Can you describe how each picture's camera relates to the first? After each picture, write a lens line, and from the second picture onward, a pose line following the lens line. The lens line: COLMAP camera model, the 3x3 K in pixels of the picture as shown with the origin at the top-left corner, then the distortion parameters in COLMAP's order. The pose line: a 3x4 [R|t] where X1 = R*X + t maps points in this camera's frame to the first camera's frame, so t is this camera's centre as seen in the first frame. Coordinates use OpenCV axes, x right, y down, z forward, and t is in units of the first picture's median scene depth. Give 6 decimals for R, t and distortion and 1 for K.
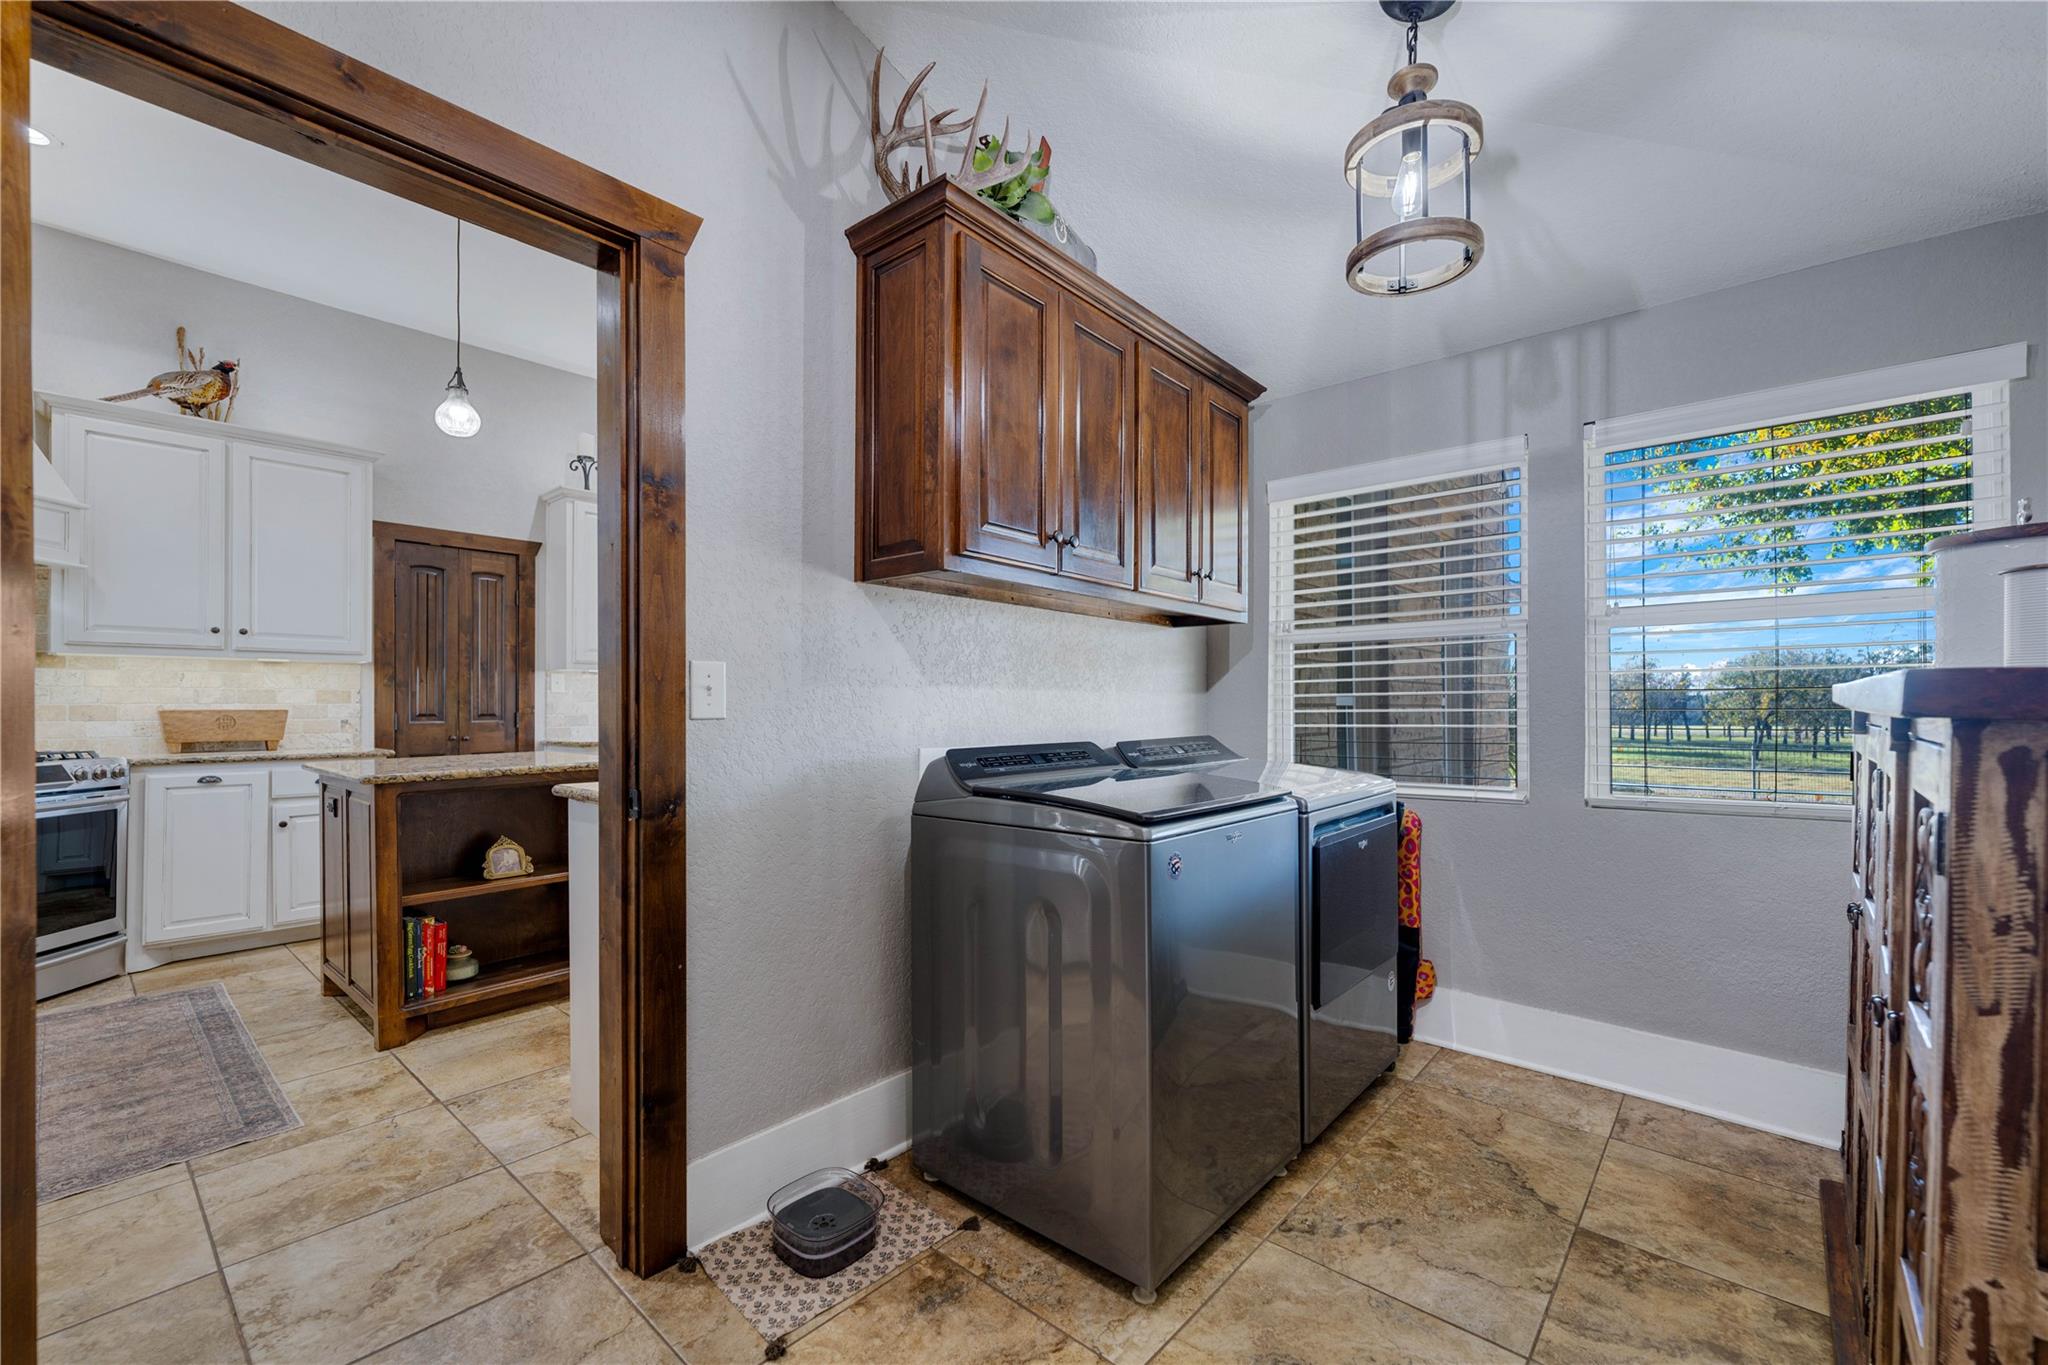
lens RADIAL K [[840.1, 0, 1019.5], [0, 840.1, 703.2], [0, 0, 1]] dist [0.000077, 0.000135]
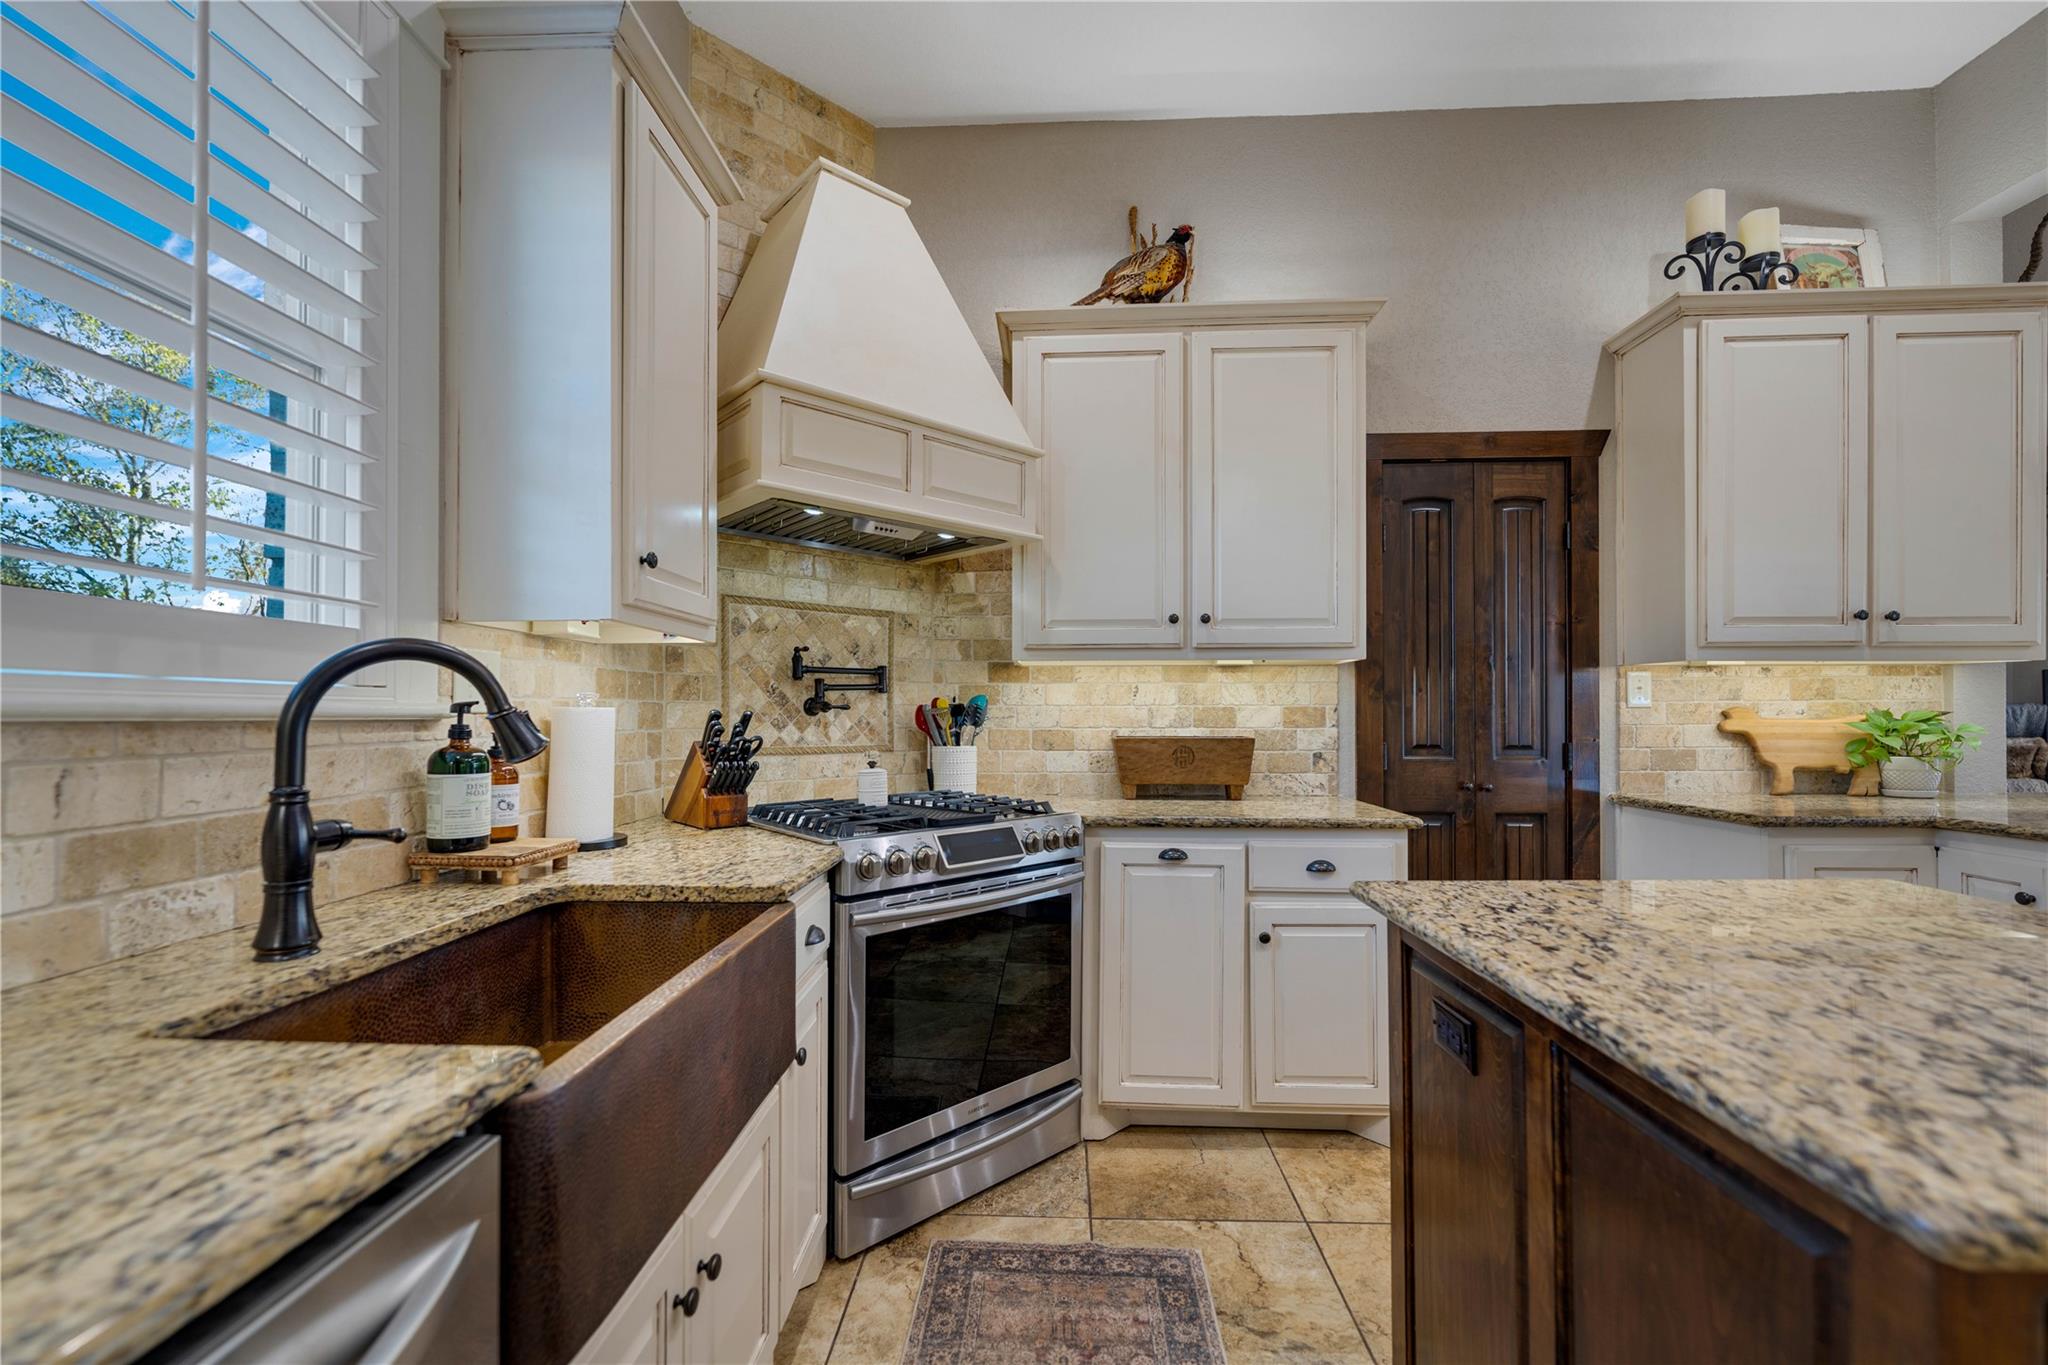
lens RADIAL K [[840.1, 0, 1019.5], [0, 840.1, 703.2], [0, 0, 1]] dist [0.000077, 0.000135]
pose [[0.621295, -0.008201, -0.783534, -0.481566], [0.002317, 0.999960, -0.008630, -0.014076], [0.783573, 0.003546, 0.621289, 0.462244]]
